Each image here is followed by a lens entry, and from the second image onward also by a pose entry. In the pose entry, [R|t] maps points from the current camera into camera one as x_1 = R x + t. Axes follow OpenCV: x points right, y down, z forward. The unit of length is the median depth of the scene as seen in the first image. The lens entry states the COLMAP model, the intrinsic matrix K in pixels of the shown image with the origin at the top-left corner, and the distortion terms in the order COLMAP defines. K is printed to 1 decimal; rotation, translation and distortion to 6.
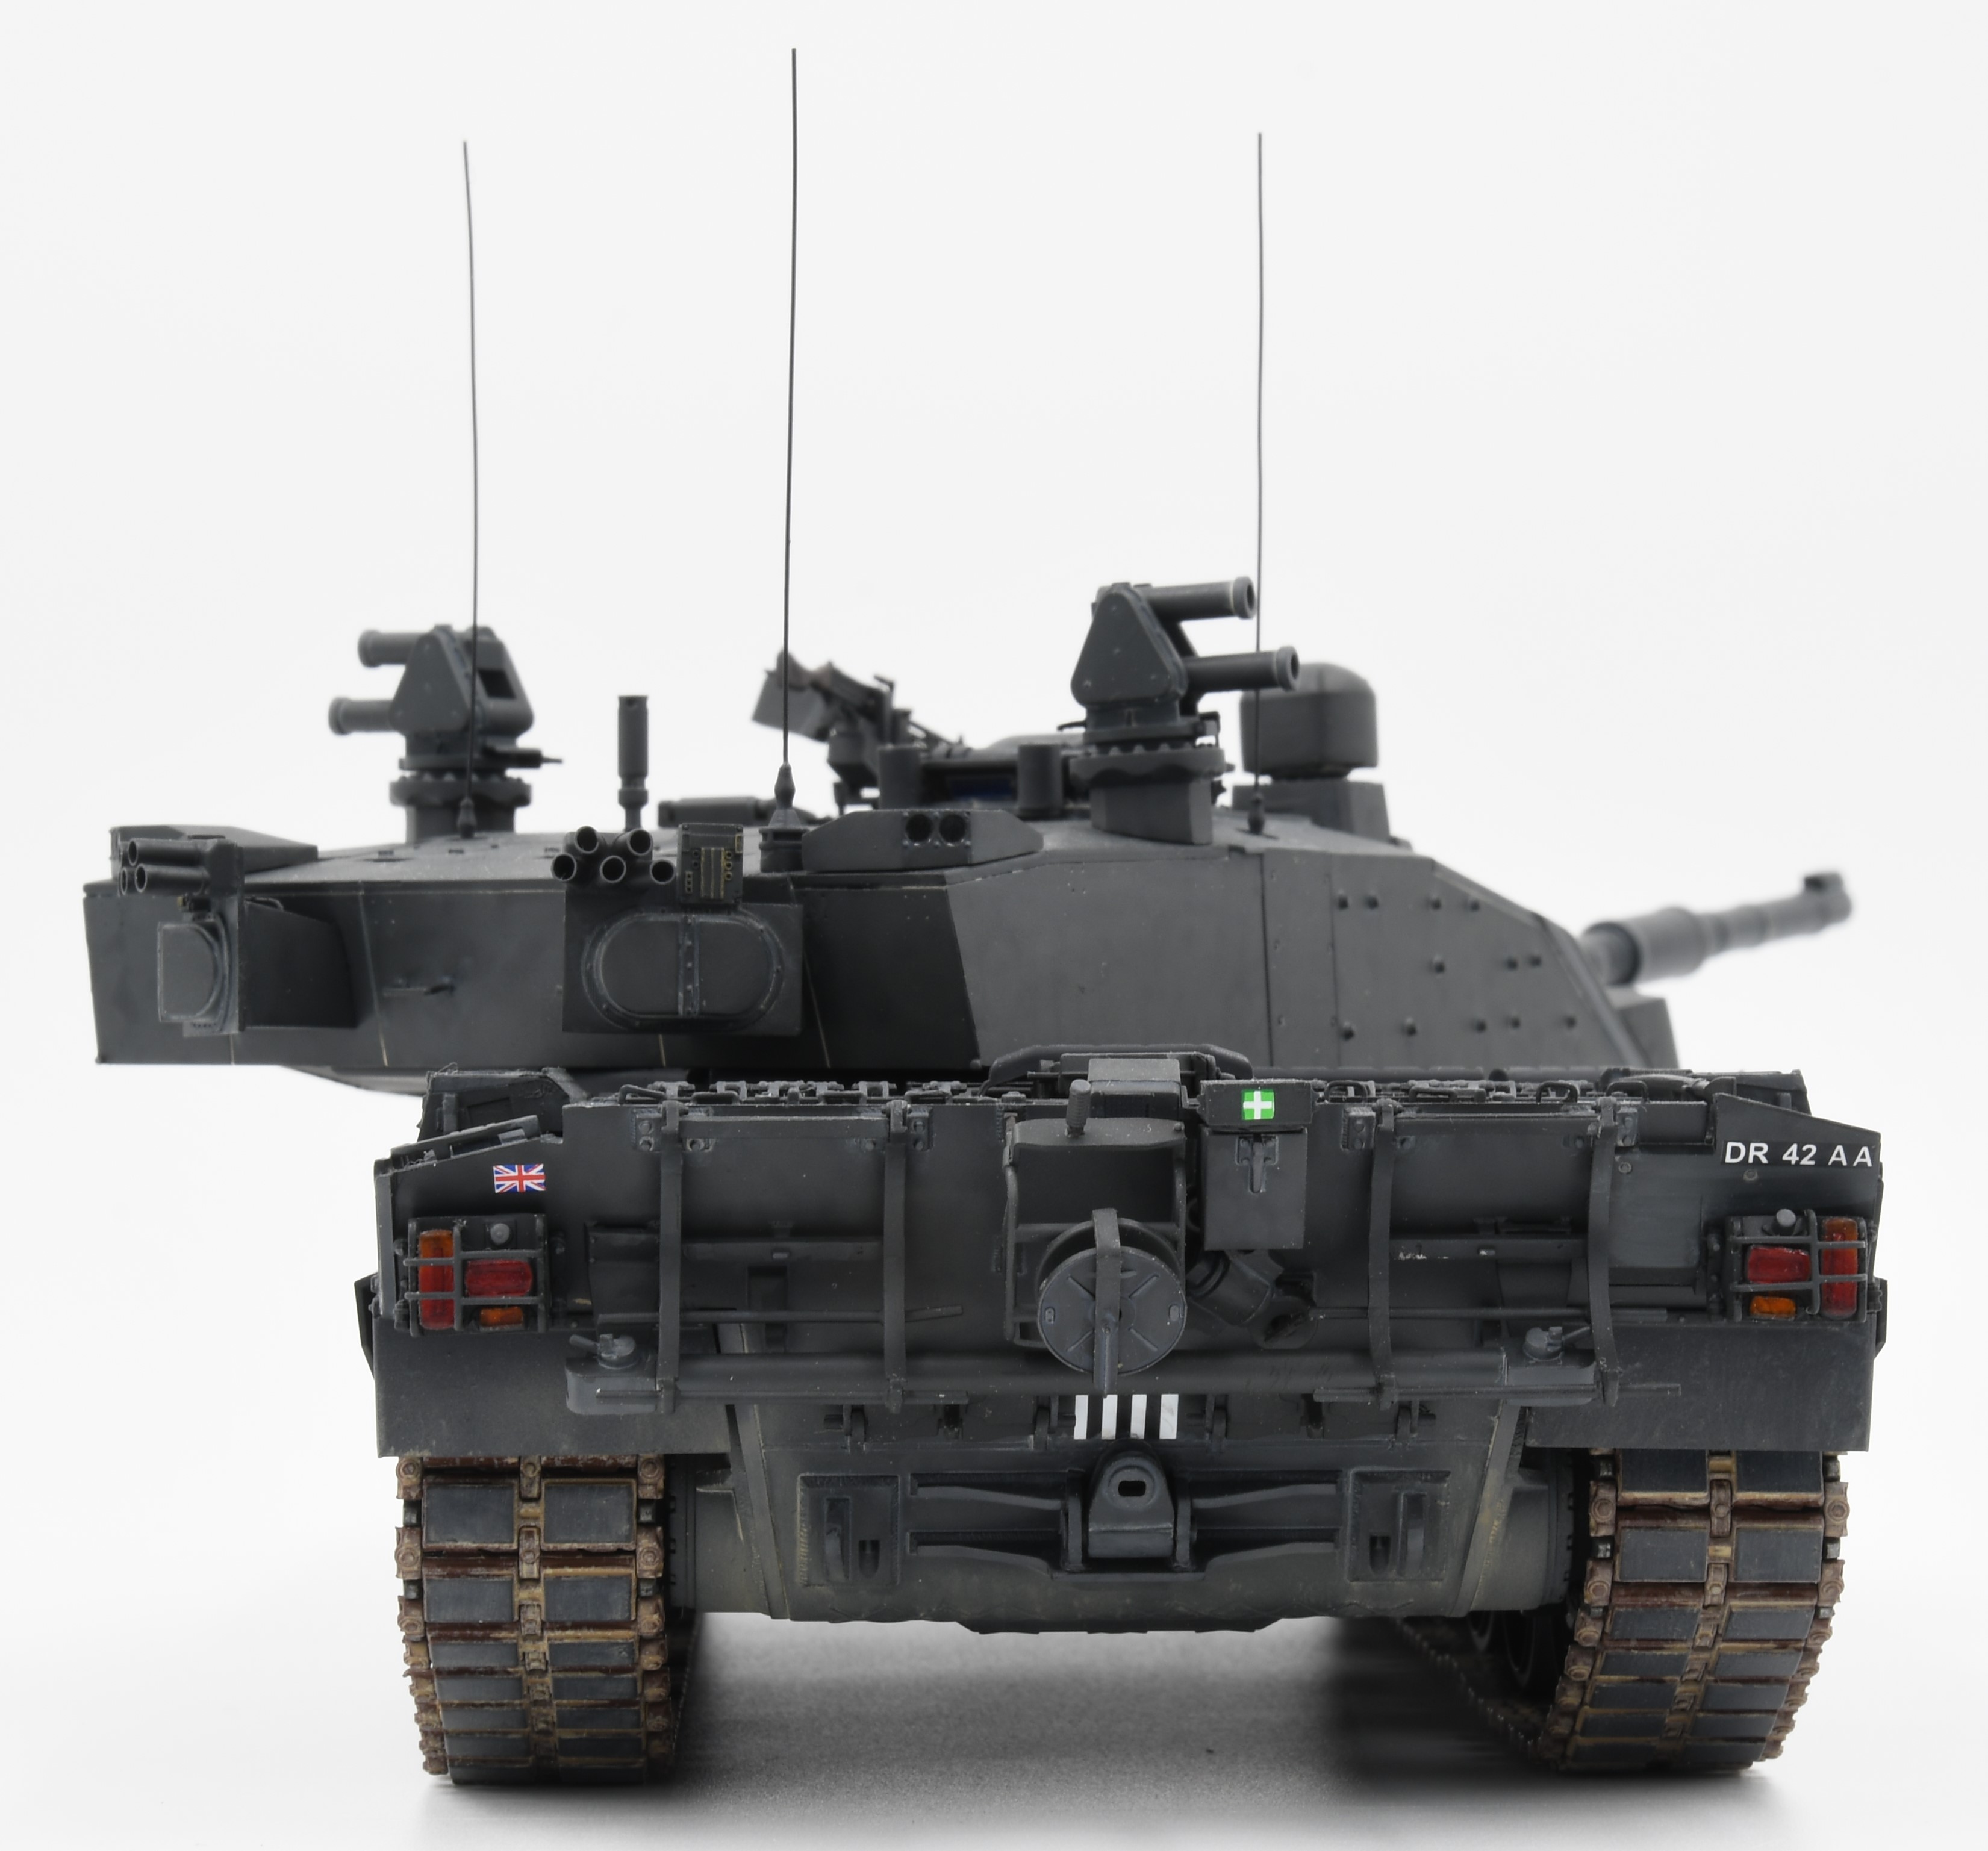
lens RADIAL K [[4294.8, 0, 993.9], [0, 4294.8, 920.7], [0, 0, 1]] dist [0.015545, 0.000000]
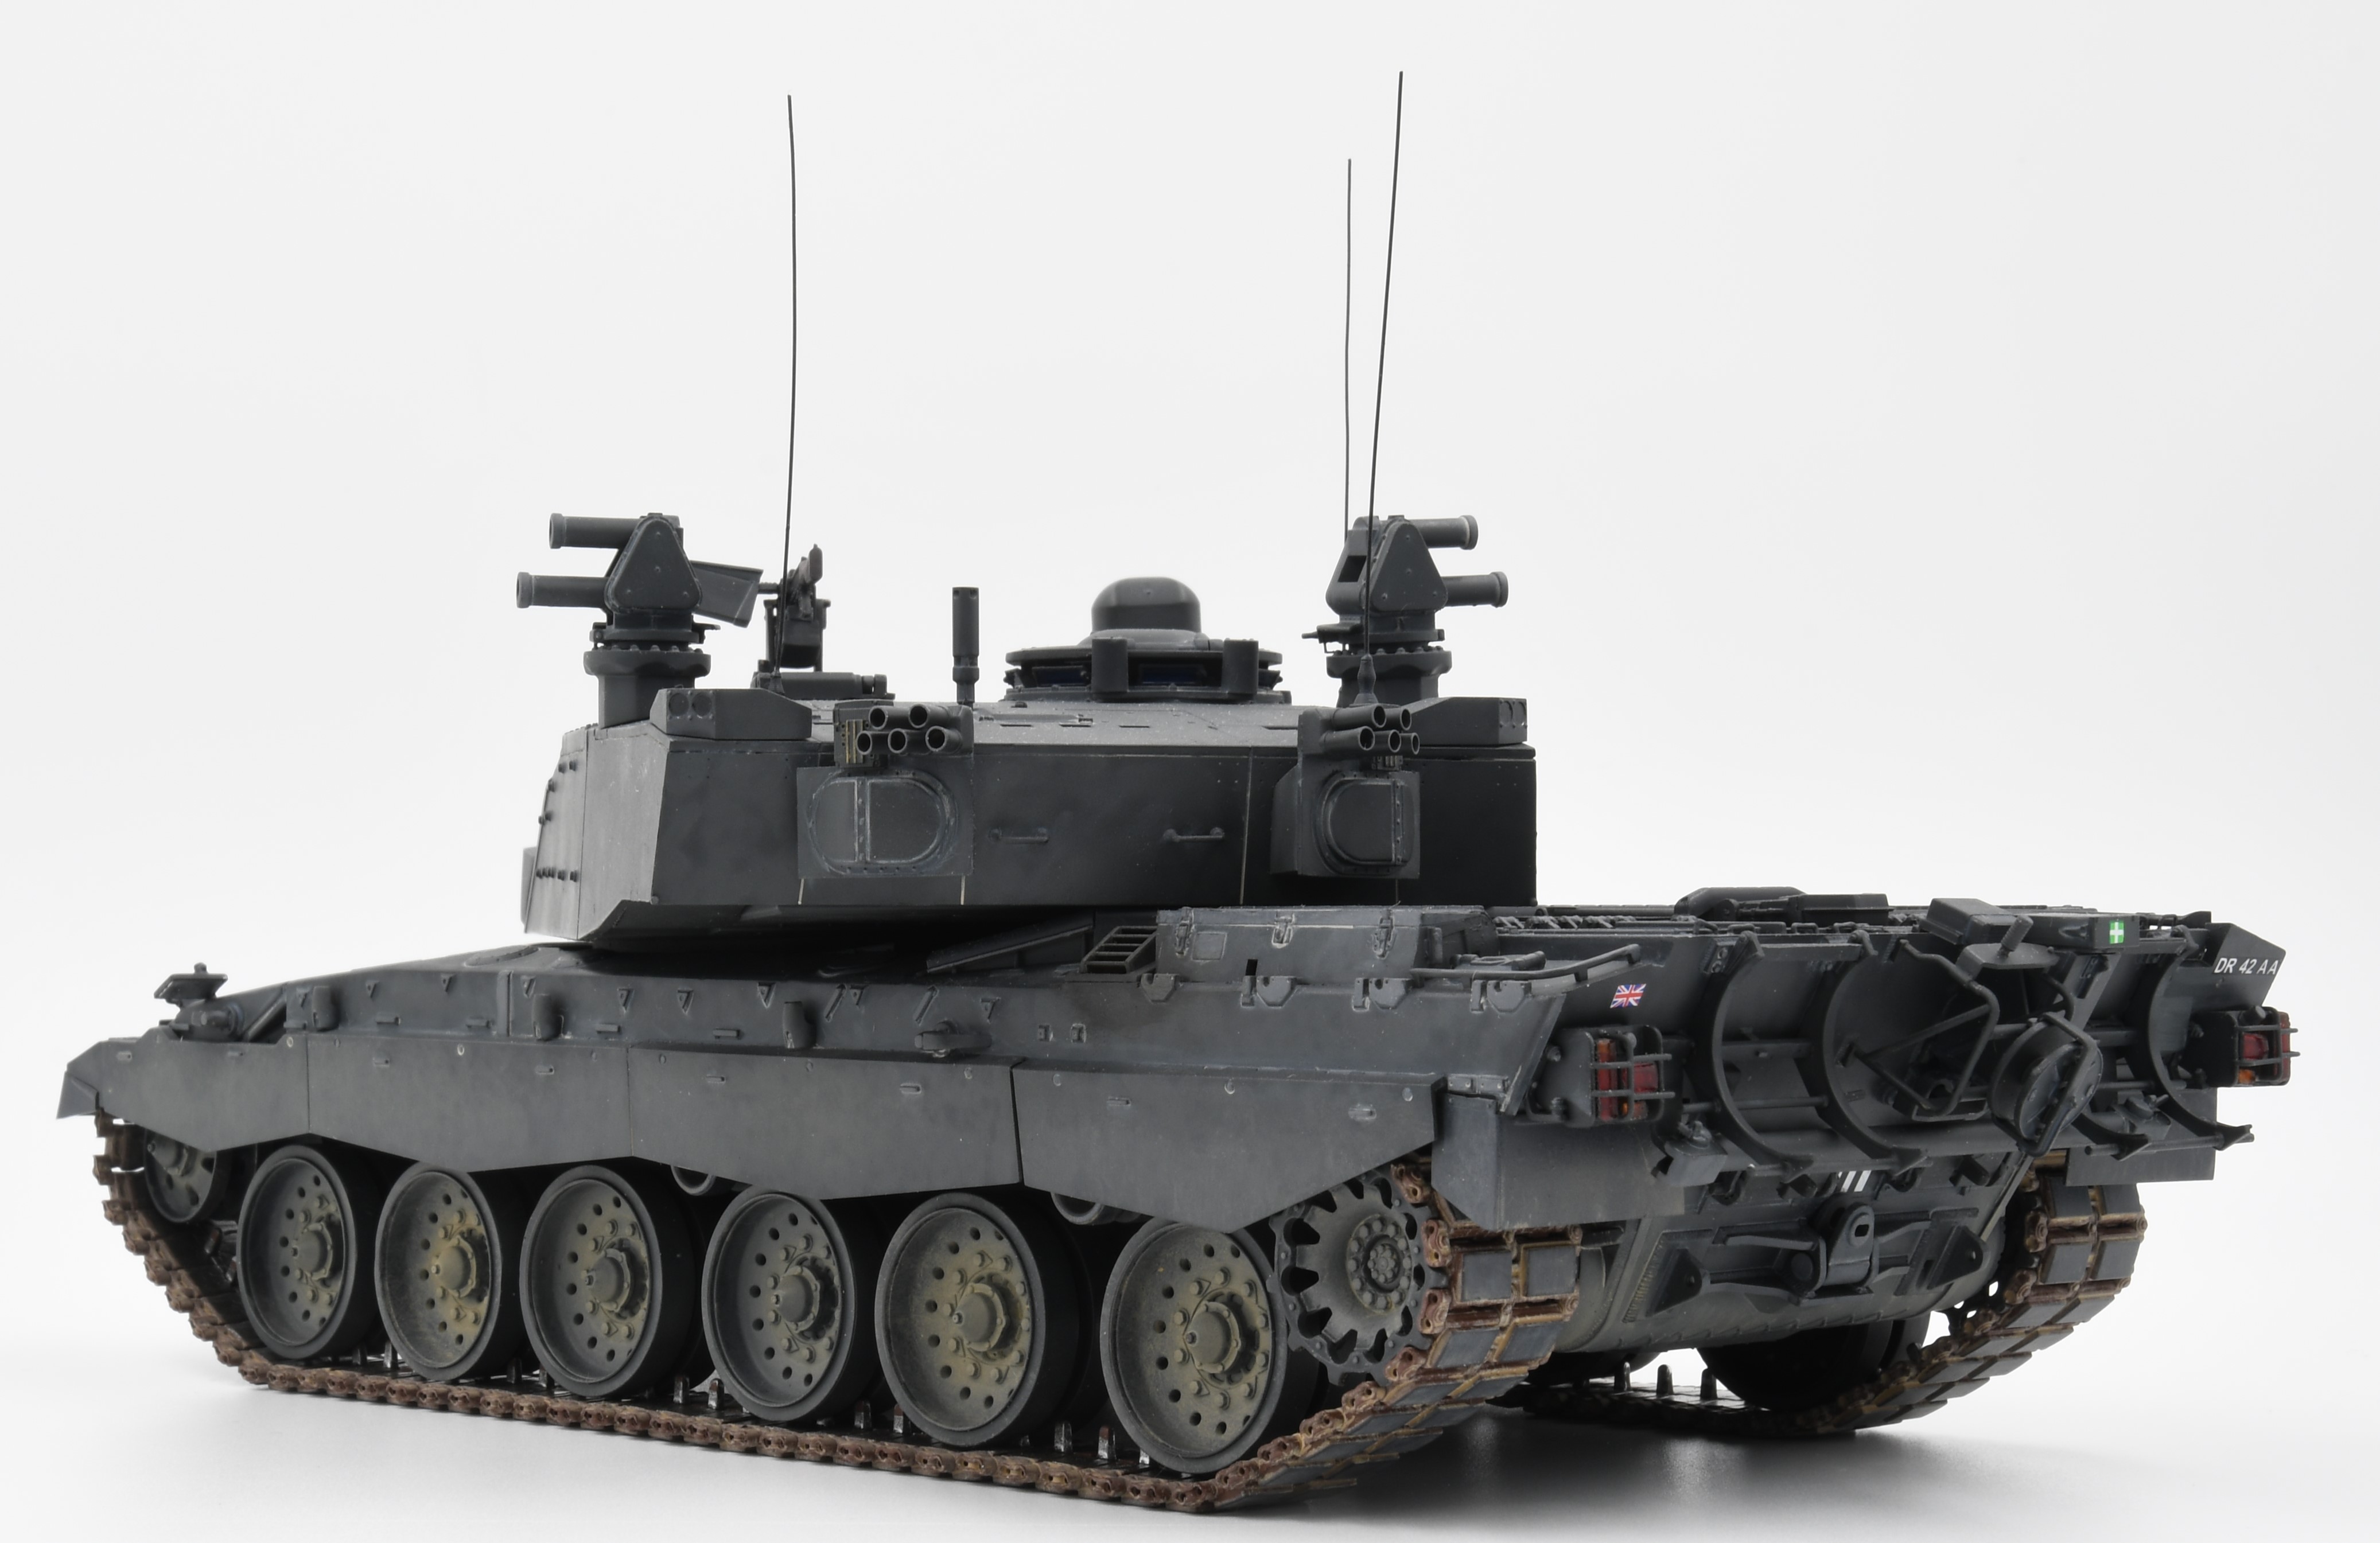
lens RADIAL K [[3607.9, 0, 1189.9], [0, 3607.9, 780.9], [0, 0, 1]] dist [-0.022760, 0.000000]
pose [[0.864815, 0.015827, 0.501841, -0.649204], [-0.015019, 0.999871, -0.005652, 0.005737], [-0.501865, -0.002649, 0.864942, 0.153907]]
